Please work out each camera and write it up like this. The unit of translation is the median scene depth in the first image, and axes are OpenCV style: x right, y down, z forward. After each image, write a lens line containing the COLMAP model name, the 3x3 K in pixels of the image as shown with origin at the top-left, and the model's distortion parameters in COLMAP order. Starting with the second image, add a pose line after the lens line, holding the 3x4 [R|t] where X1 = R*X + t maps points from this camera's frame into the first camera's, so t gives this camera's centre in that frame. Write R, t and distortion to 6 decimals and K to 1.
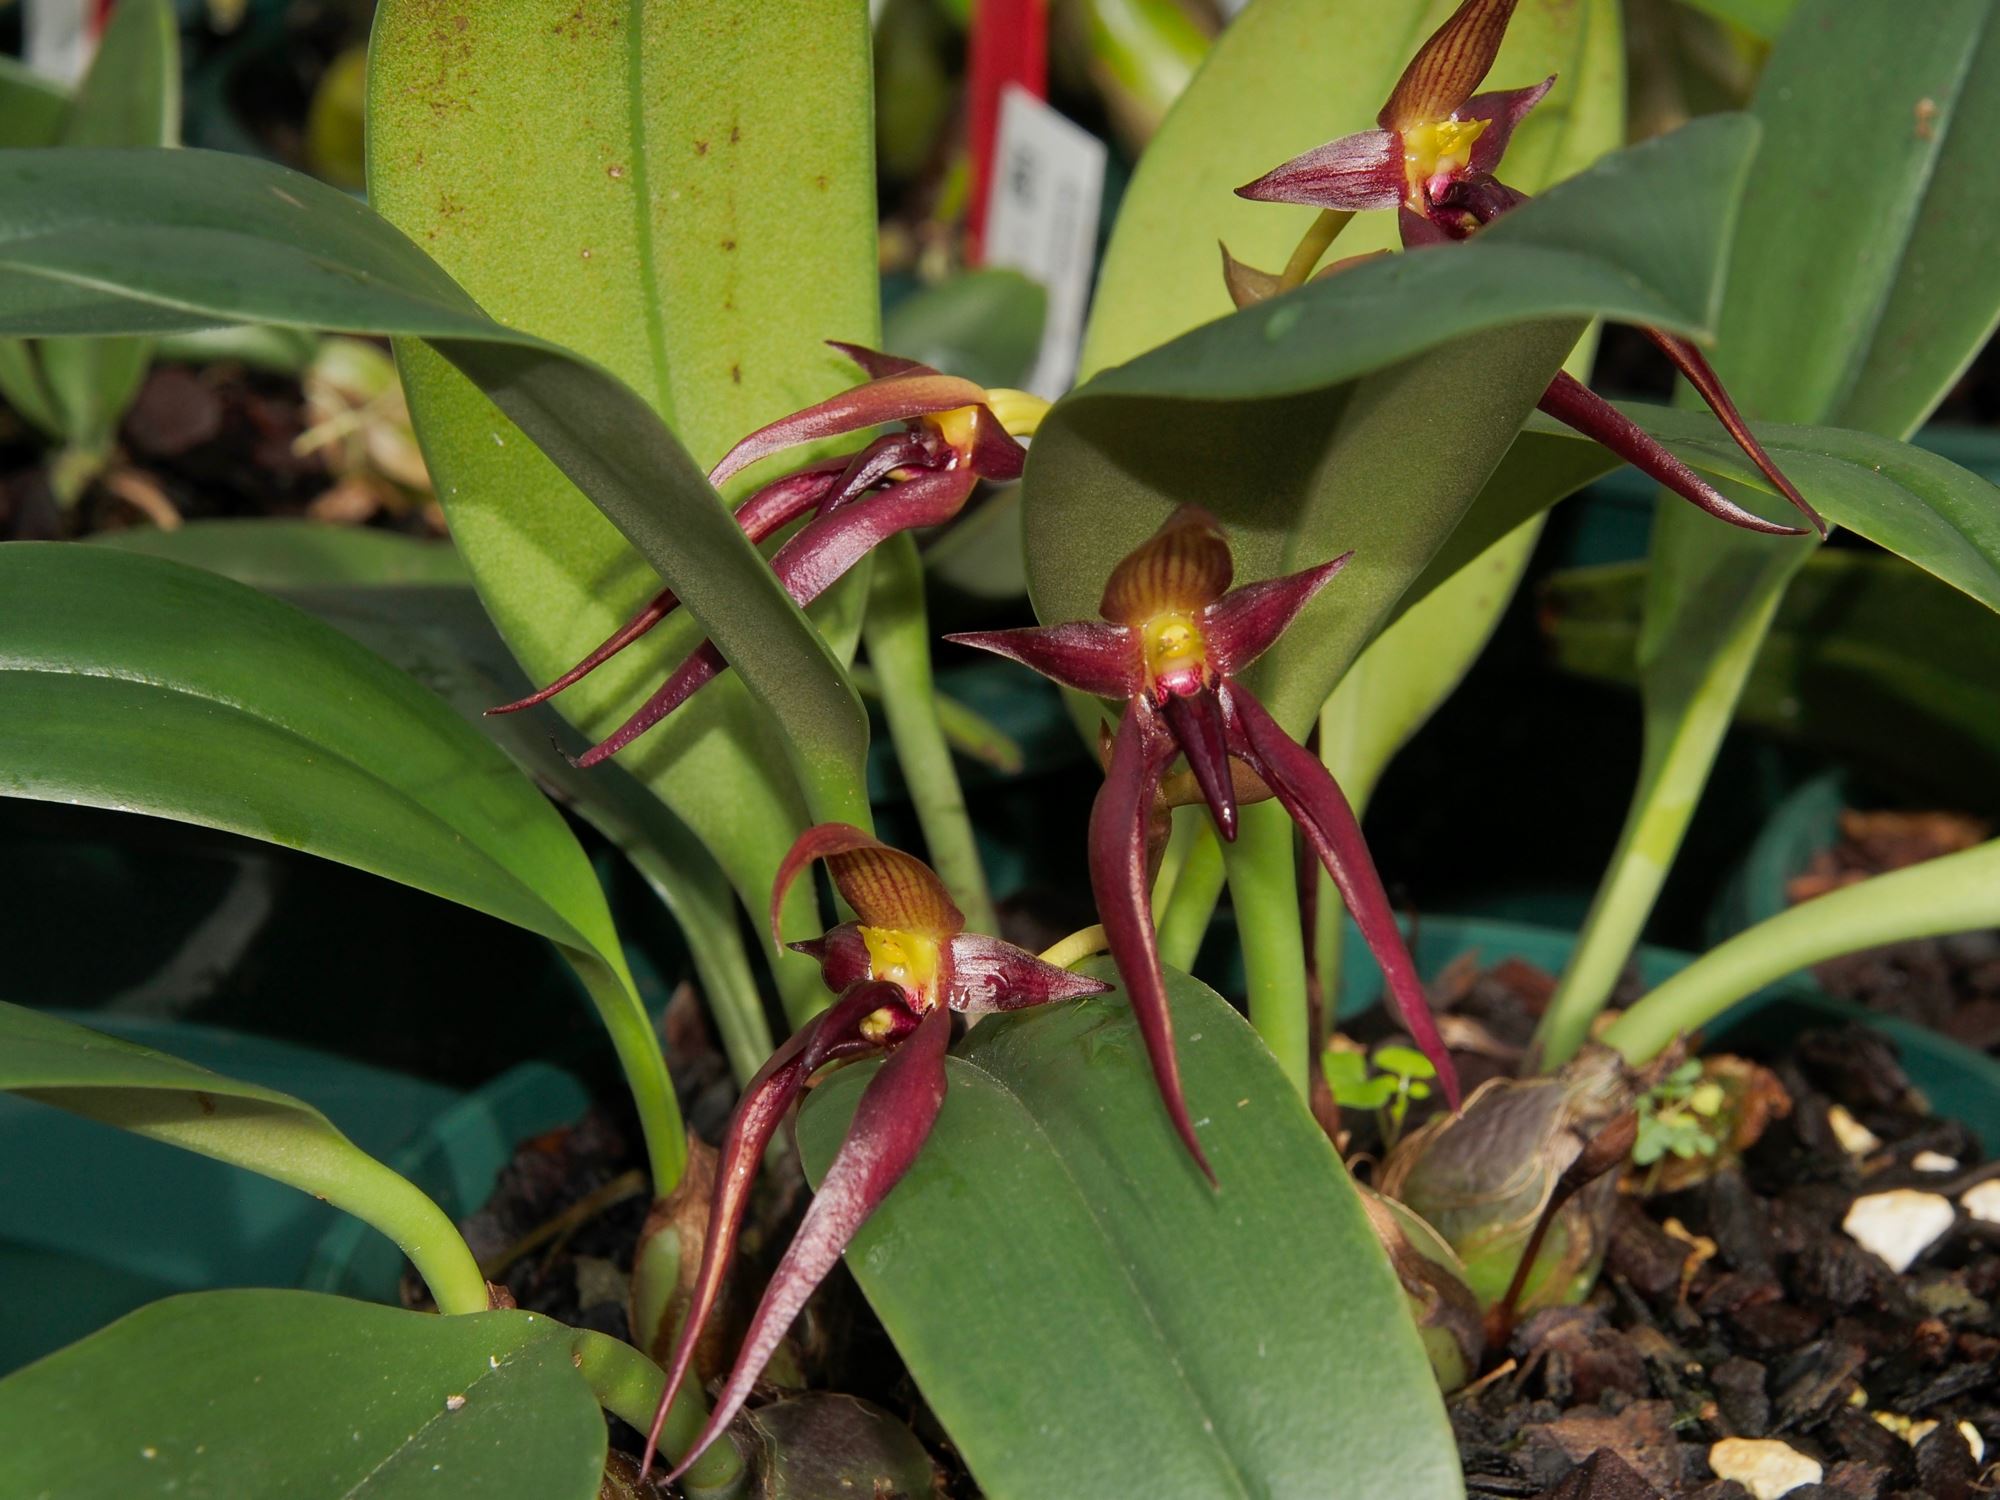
lens RADIAL K [[6256.9, 0, 995.7], [0, 6256.9, 767.3], [0, 0, 1]] dist [-0.129400, 0.000000]
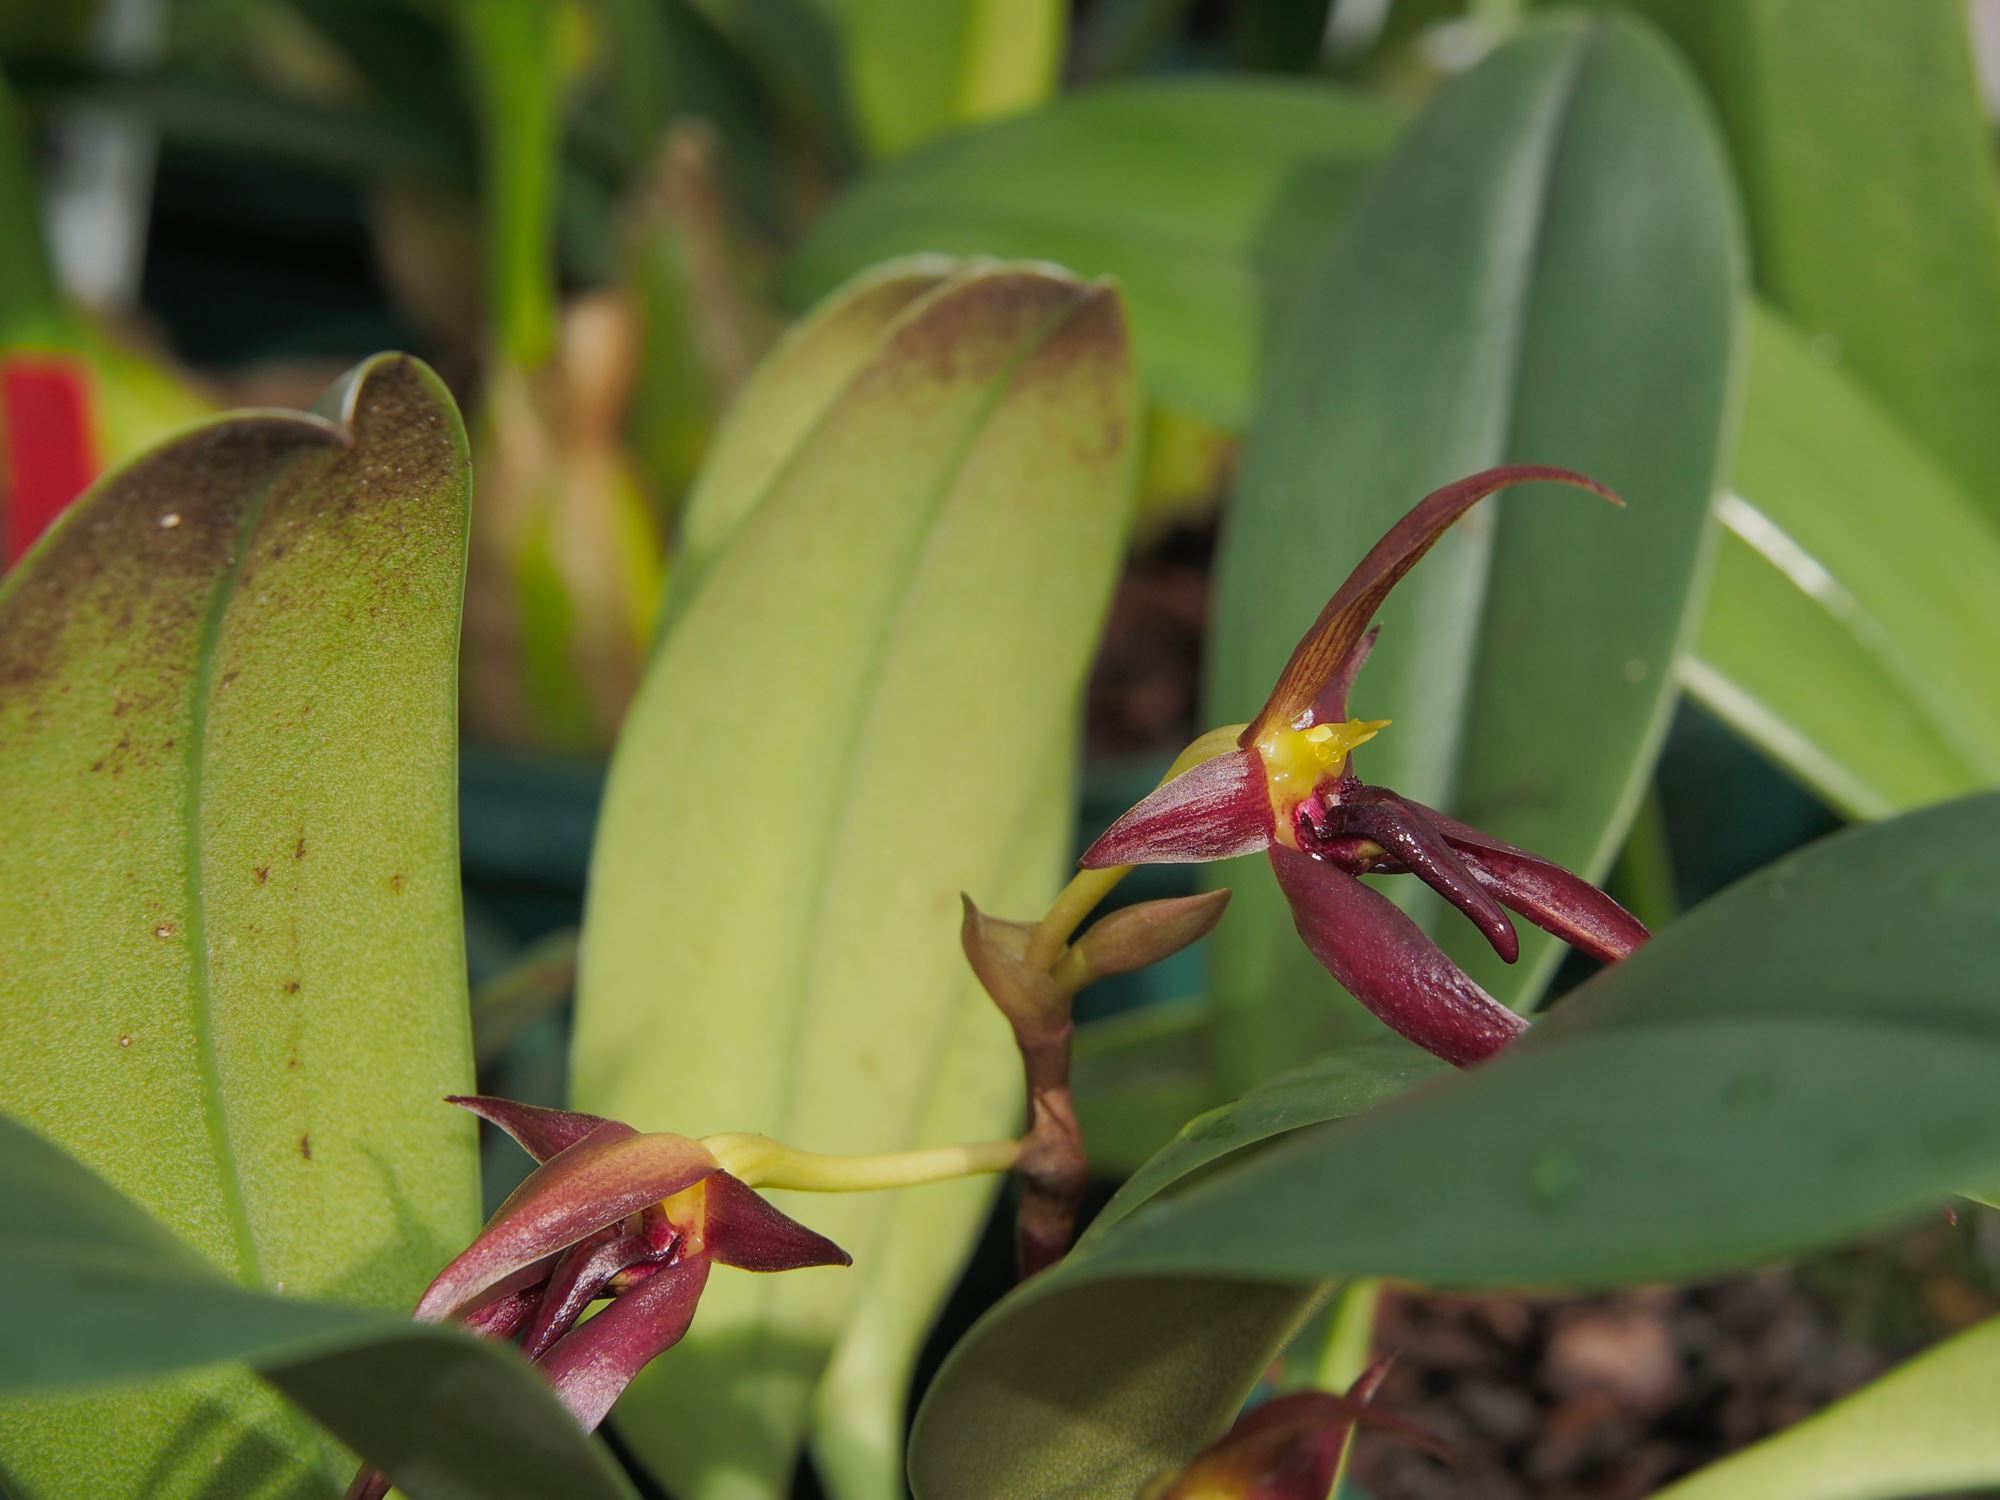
lens RADIAL K [[5990.6, 0, 1009.5], [0, 5990.6, 730.7], [0, 0, 1]] dist [-0.024444, 0.000000]
pose [[0.945829, -0.149616, 0.288136, -0.165099], [0.149594, 0.988498, 0.022228, -0.118705], [-0.288148, 0.022080, 0.957331, 0.297581]]
